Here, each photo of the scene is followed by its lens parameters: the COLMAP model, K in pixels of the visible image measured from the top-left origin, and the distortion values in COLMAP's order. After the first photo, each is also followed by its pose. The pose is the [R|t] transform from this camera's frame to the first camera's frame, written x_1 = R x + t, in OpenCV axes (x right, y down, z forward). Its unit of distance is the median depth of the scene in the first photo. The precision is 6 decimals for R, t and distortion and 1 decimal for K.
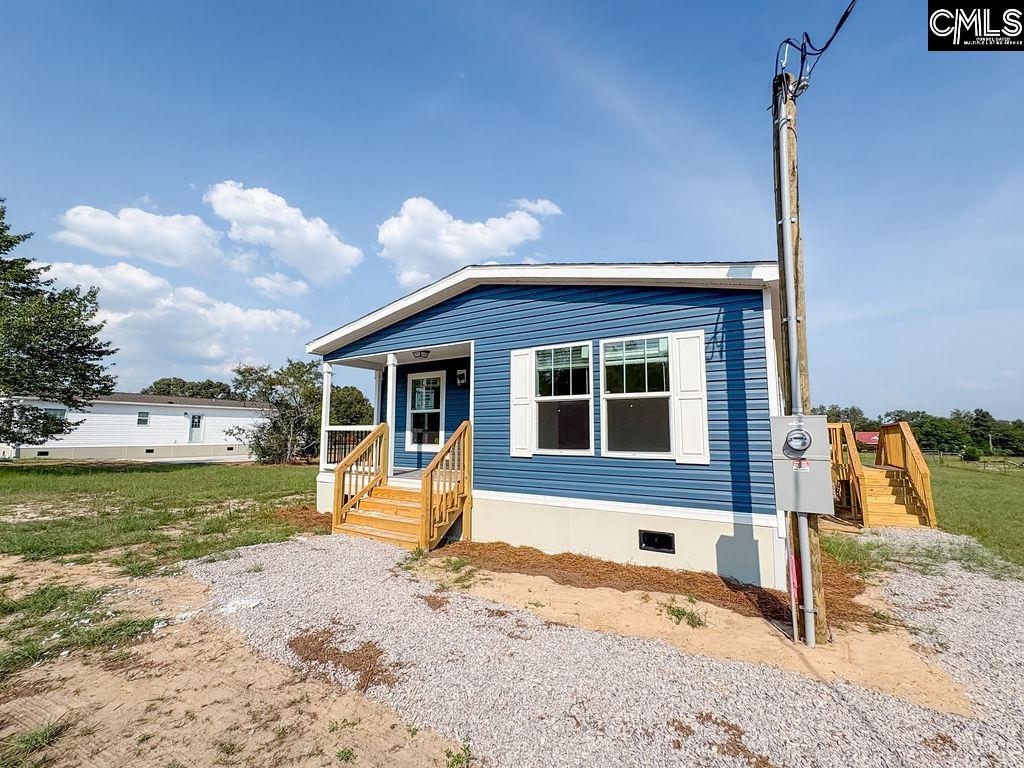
lens RADIAL K [[419.4, 0, 513.4], [0, 419.4, 386.2], [0, 0, 1]] dist [0.001877, 0.000336]
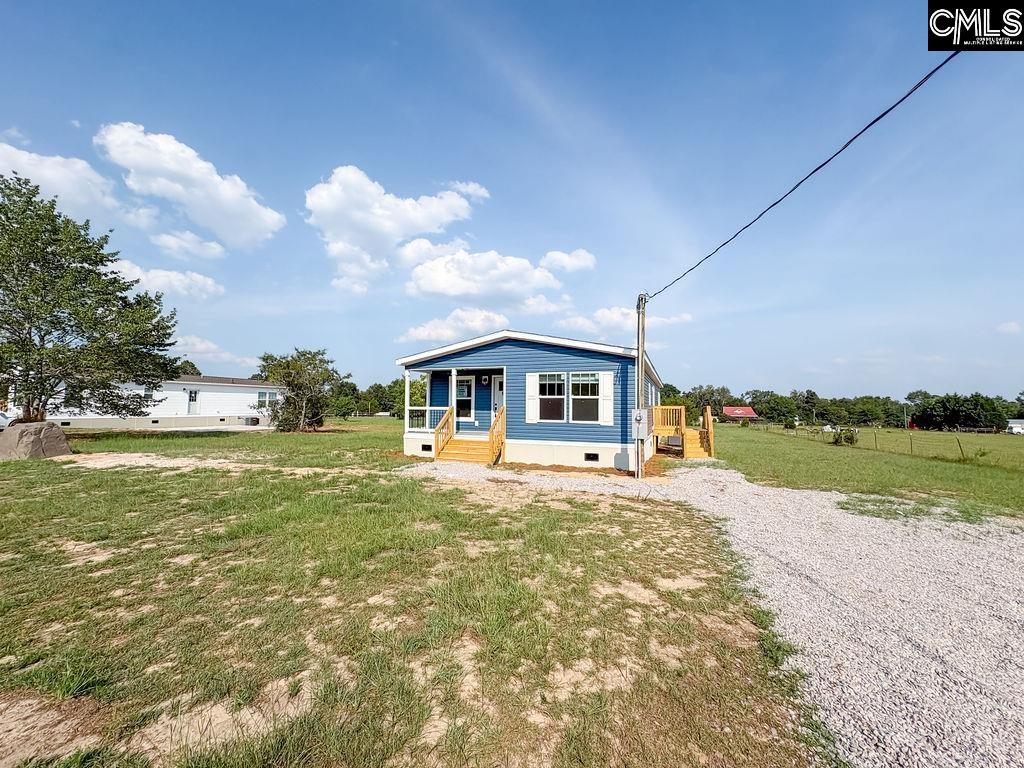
lens RADIAL K [[419.4, 0, 510.7], [0, 419.4, 387.1], [0, 0, 1]] dist [0.001877, 0.000336]
pose [[0.981563, 0.015308, 0.190523, -0.156054], [-0.028443, 0.997388, 0.066397, -0.049259], [-0.189009, -0.070592, 0.979435, -0.336071]]
